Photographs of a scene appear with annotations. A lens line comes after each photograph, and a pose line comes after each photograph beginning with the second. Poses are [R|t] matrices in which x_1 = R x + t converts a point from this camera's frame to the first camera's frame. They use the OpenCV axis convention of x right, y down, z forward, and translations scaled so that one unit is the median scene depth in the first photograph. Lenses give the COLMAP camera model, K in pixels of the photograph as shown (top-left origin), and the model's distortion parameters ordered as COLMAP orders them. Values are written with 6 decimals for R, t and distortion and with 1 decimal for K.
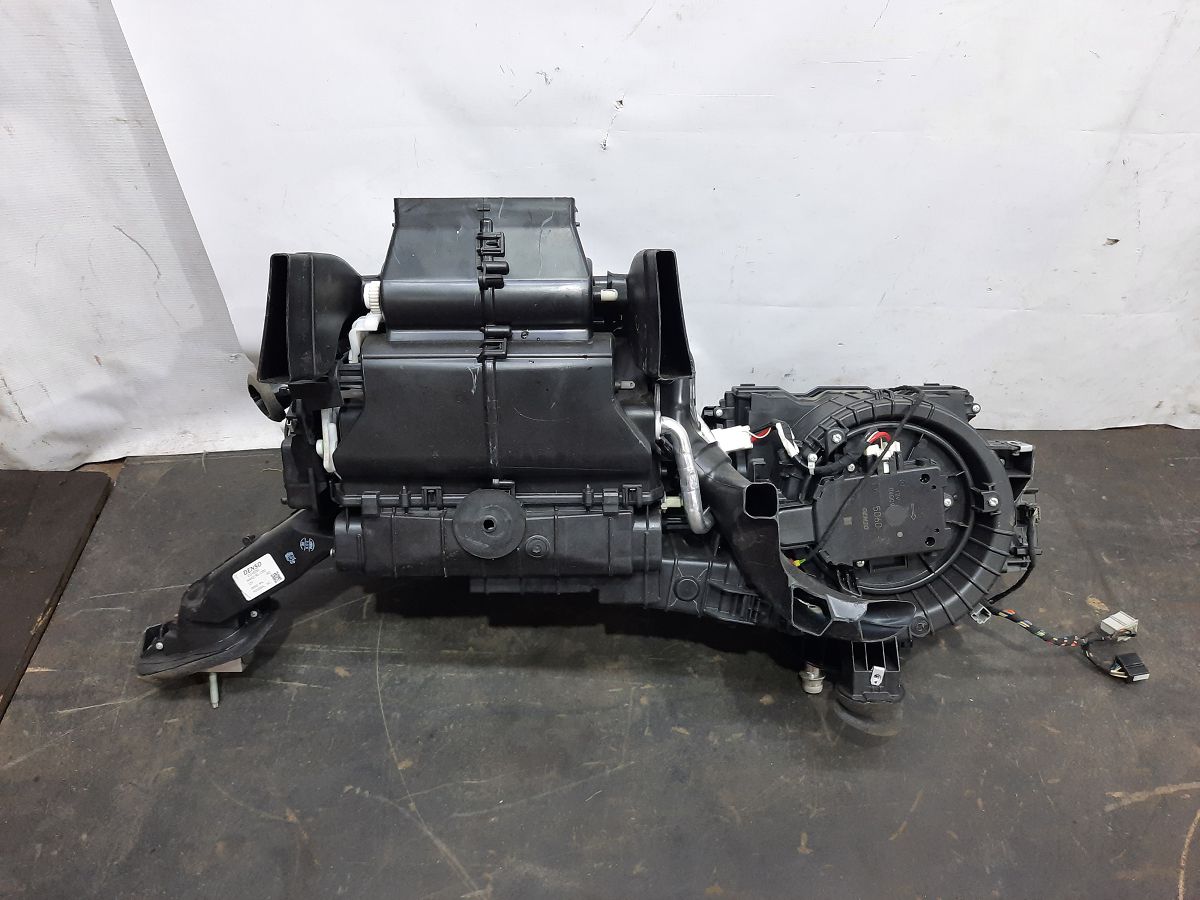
lens RADIAL K [[871.4, 0, 601.4], [0, 871.4, 454.5], [0, 0, 1]] dist [0.032763, -0.023370]
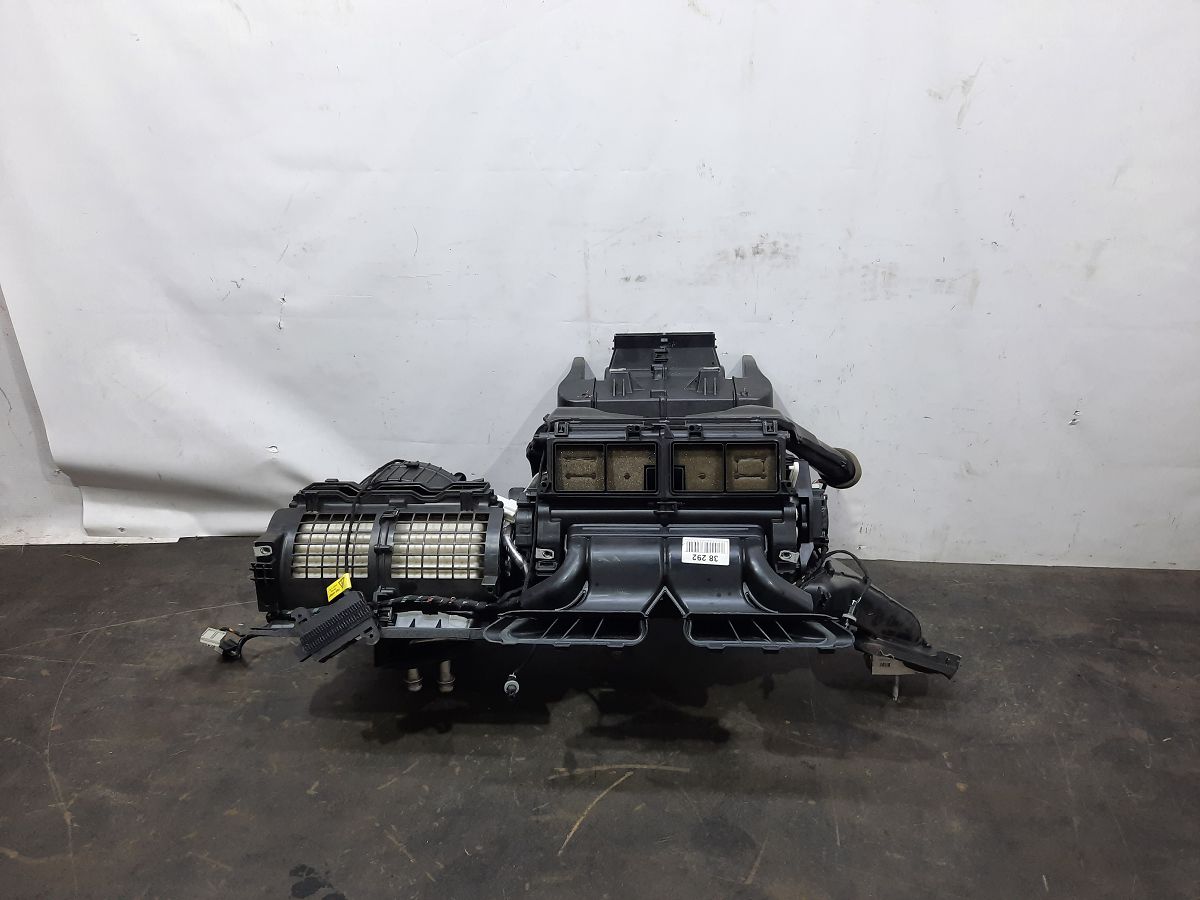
lens RADIAL K [[871.4, 0, 601.4], [0, 871.4, 454.5], [0, 0, 1]] dist [0.032763, -0.023370]
pose [[0.996491, 0.026075, -0.079531, 0.709182], [-0.051970, 0.937622, -0.343749, 0.377603], [0.065607, 0.346676, 0.935688, -0.366900]]
